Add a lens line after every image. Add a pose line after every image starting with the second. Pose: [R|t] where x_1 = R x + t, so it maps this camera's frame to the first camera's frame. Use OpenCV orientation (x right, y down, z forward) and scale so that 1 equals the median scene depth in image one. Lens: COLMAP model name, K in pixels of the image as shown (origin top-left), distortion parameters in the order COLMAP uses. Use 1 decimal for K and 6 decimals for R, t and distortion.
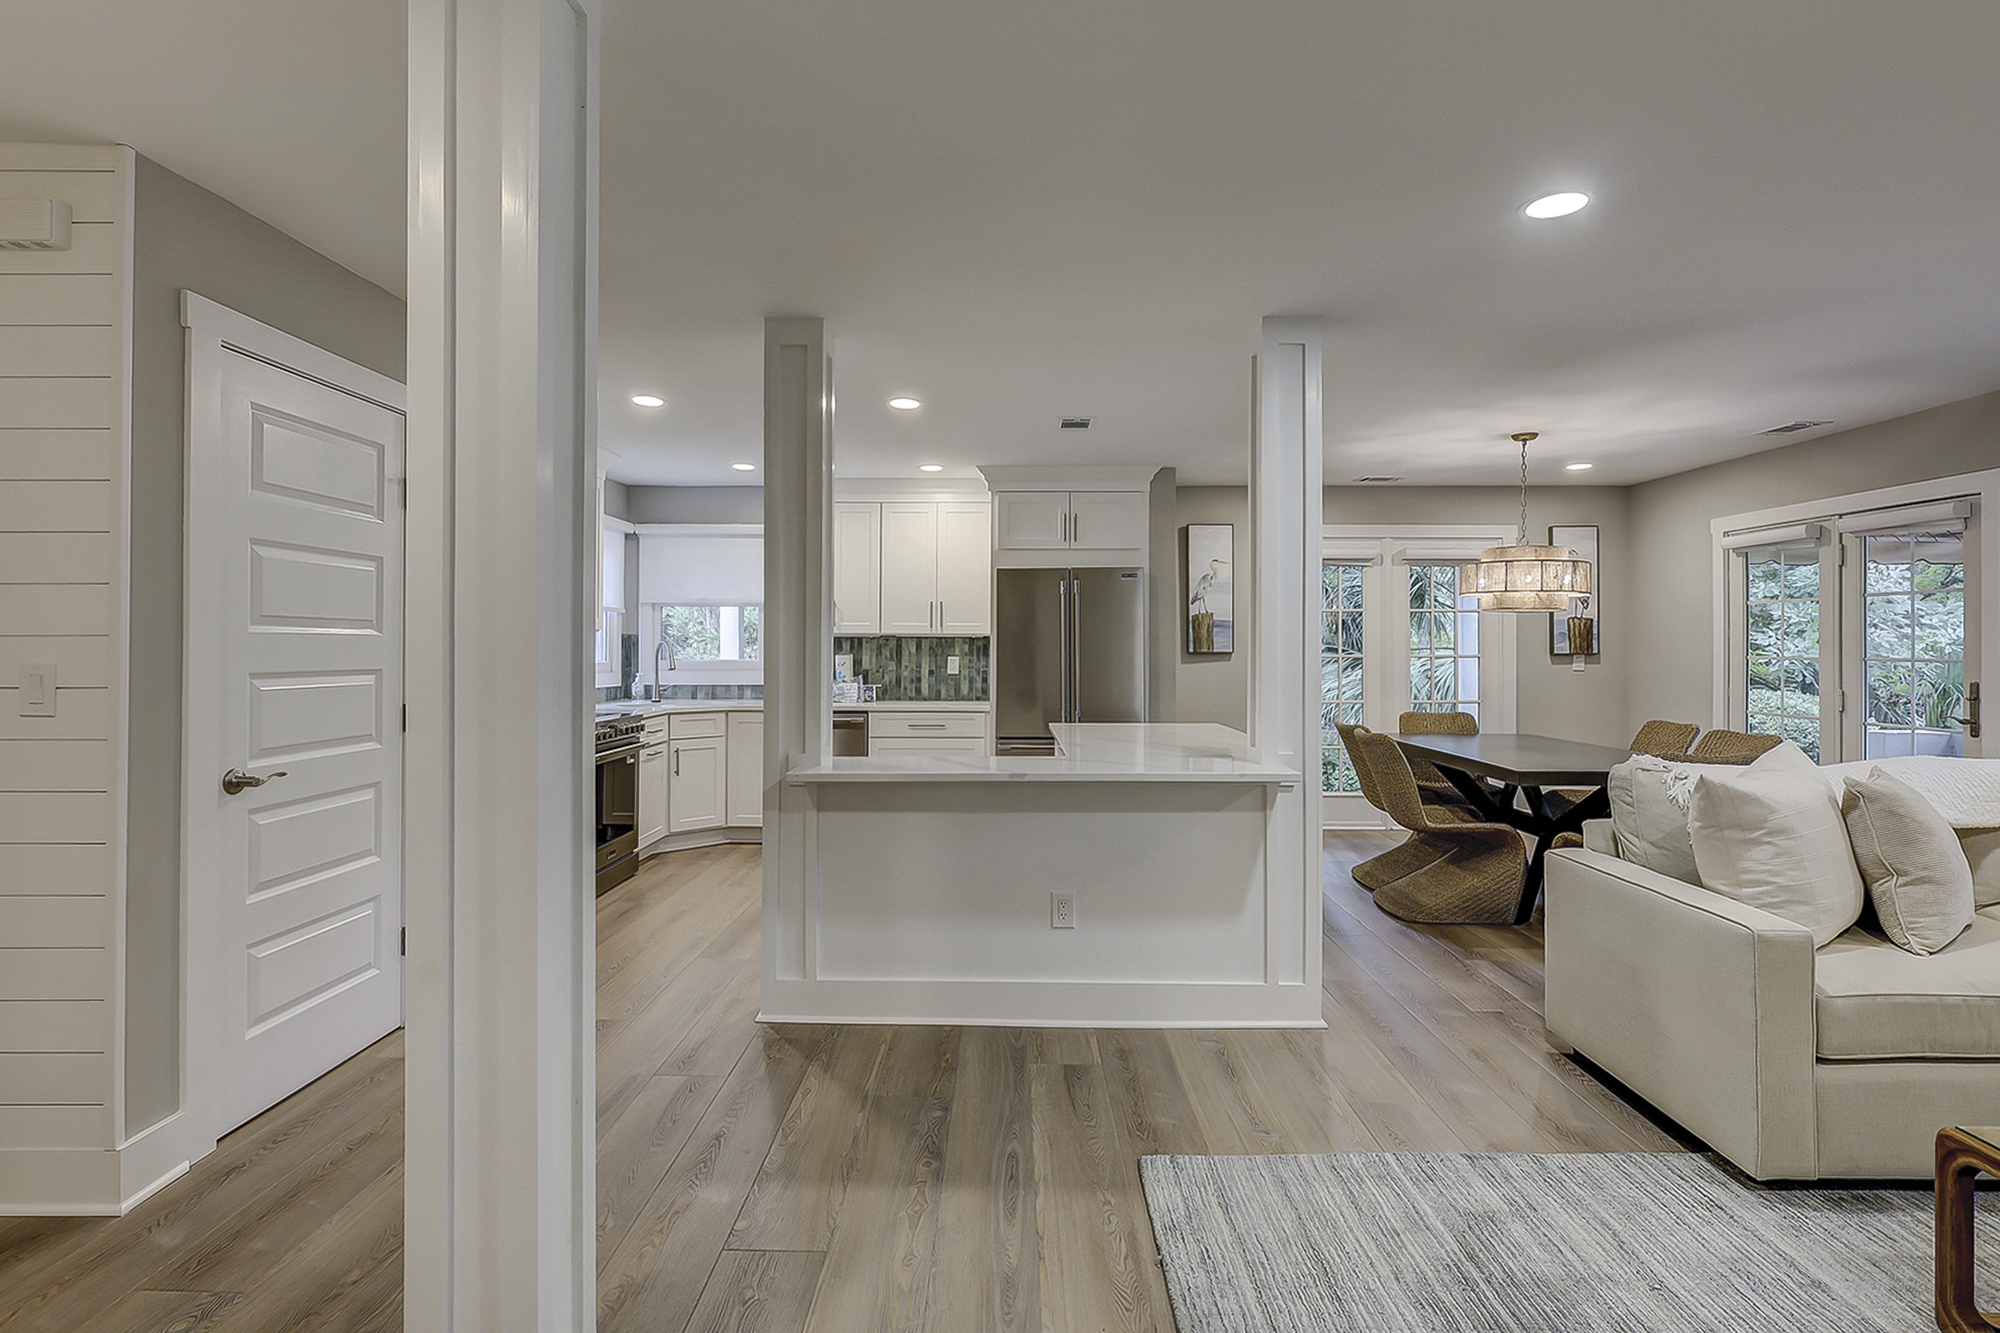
lens RADIAL K [[956.1, 0, 1011.6], [0, 956.1, 642.3], [0, 0, 1]] dist [0.001279, -0.000563]
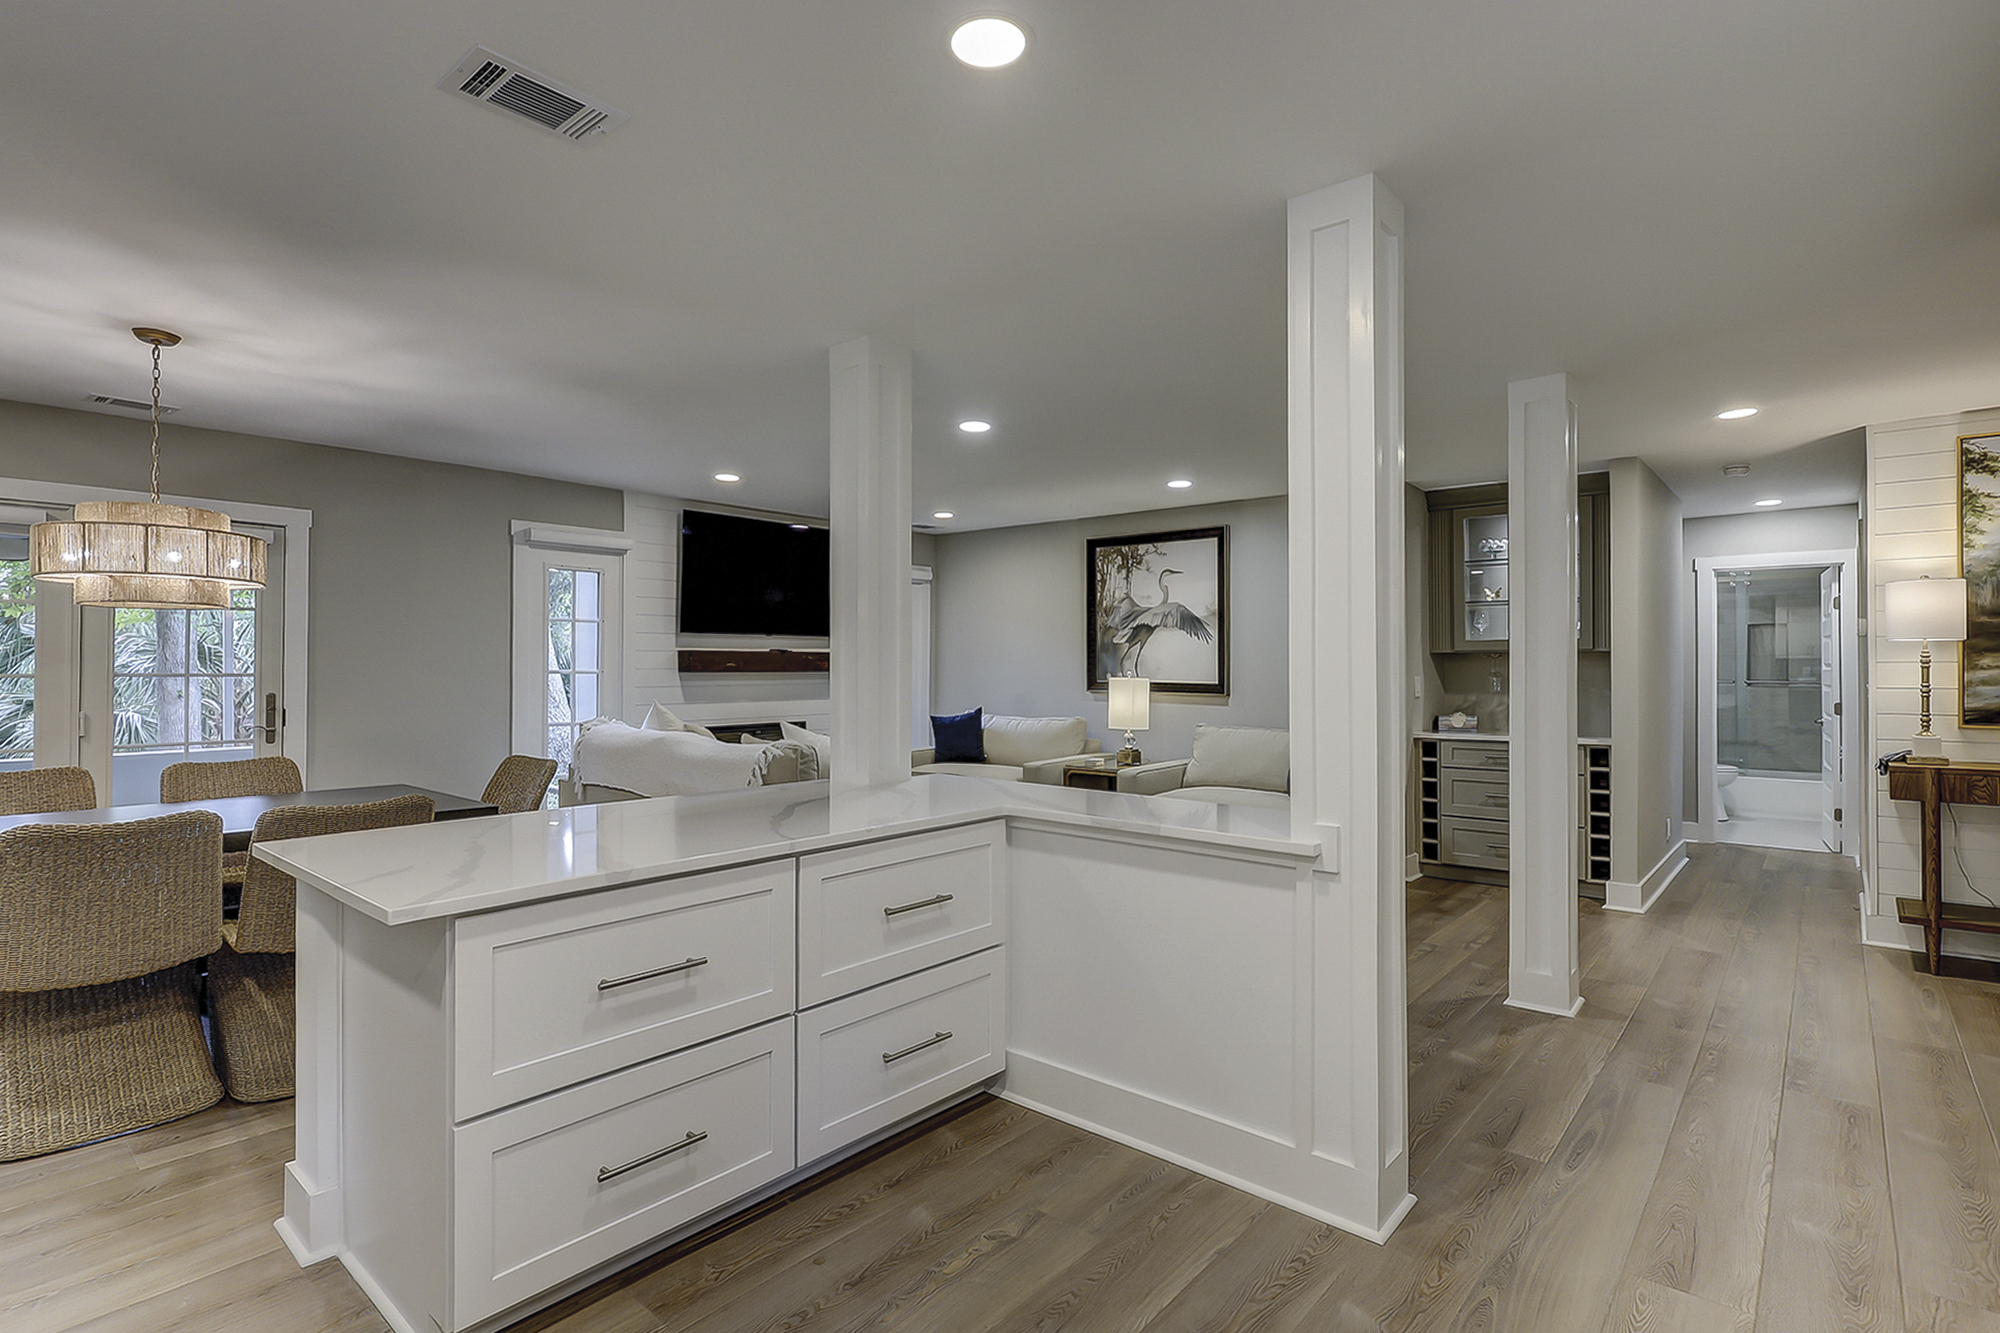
lens RADIAL K [[979.2, 0, 988.0], [0, 979.2, 662.1], [0, 0, 1]] dist [-0.002614, 0.000017]
pose [[-0.754771, -0.000999, 0.655988, -0.293866], [-0.006756, 0.999958, -0.006251, 0.003864], [-0.655954, -0.009150, -0.754745, 1.031728]]
